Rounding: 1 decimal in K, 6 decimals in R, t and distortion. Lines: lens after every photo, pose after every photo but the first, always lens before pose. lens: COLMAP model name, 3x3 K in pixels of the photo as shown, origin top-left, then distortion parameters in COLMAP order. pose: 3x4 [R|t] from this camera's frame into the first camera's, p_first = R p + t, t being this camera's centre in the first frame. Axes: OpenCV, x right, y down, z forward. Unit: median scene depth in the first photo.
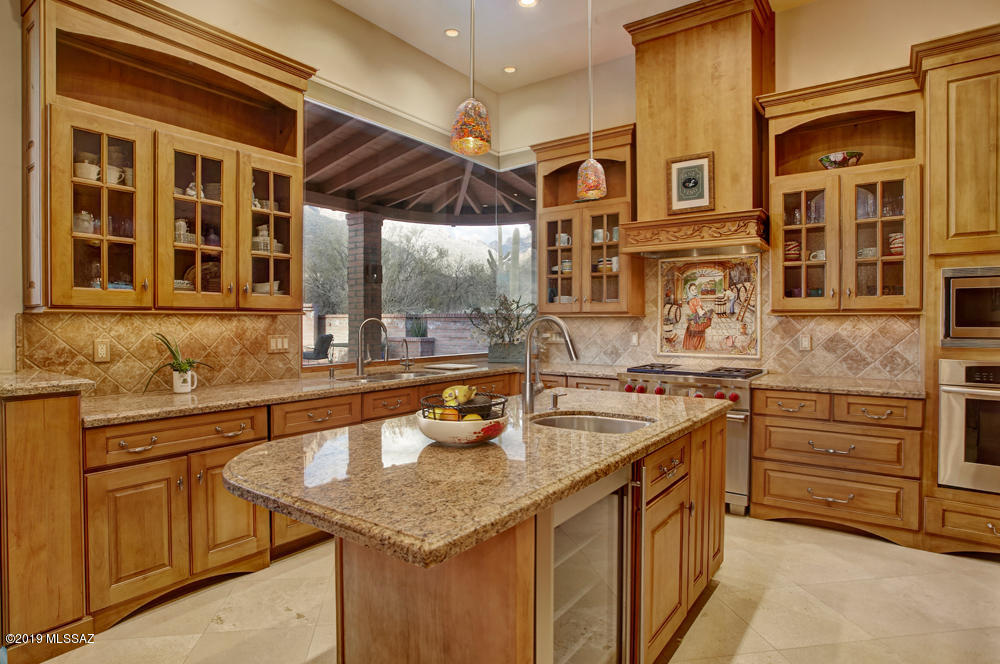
lens RADIAL K [[546.4, 0, 502.4], [0, 546.4, 327.9], [0, 0, 1]] dist [-0.000586, 0.002843]
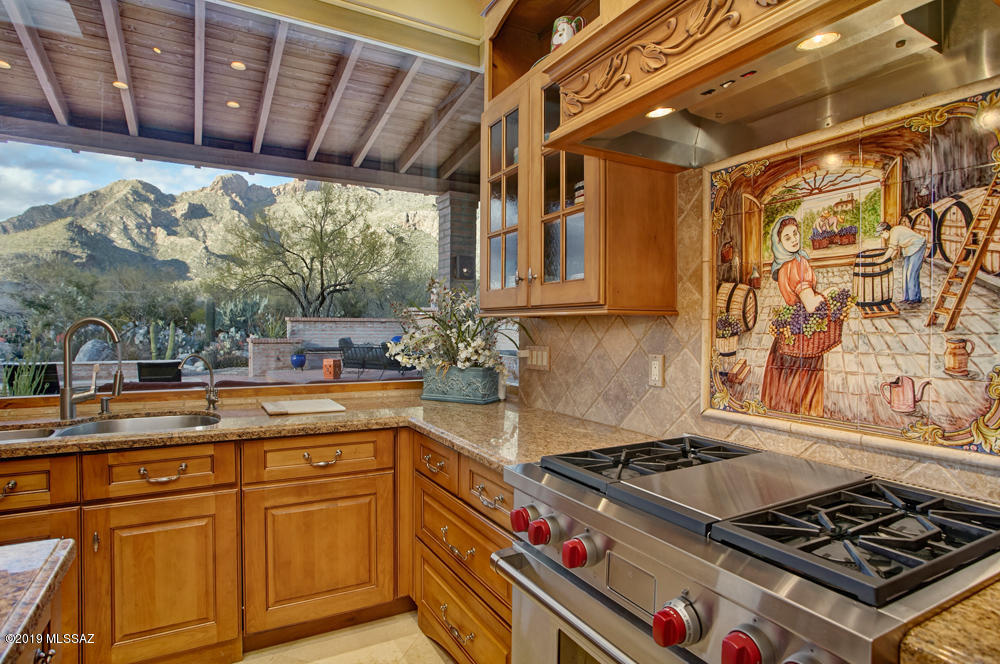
lens RADIAL K [[546.4, 0, 498.5], [0, 546.4, 329.2], [0, 0, 1]] dist [-0.000586, 0.002843]
pose [[0.904678, 0.008698, -0.426006, 0.328269], [-0.012728, 0.999897, -0.006615, -0.006868], [0.425905, 0.011406, 0.904696, 0.608608]]
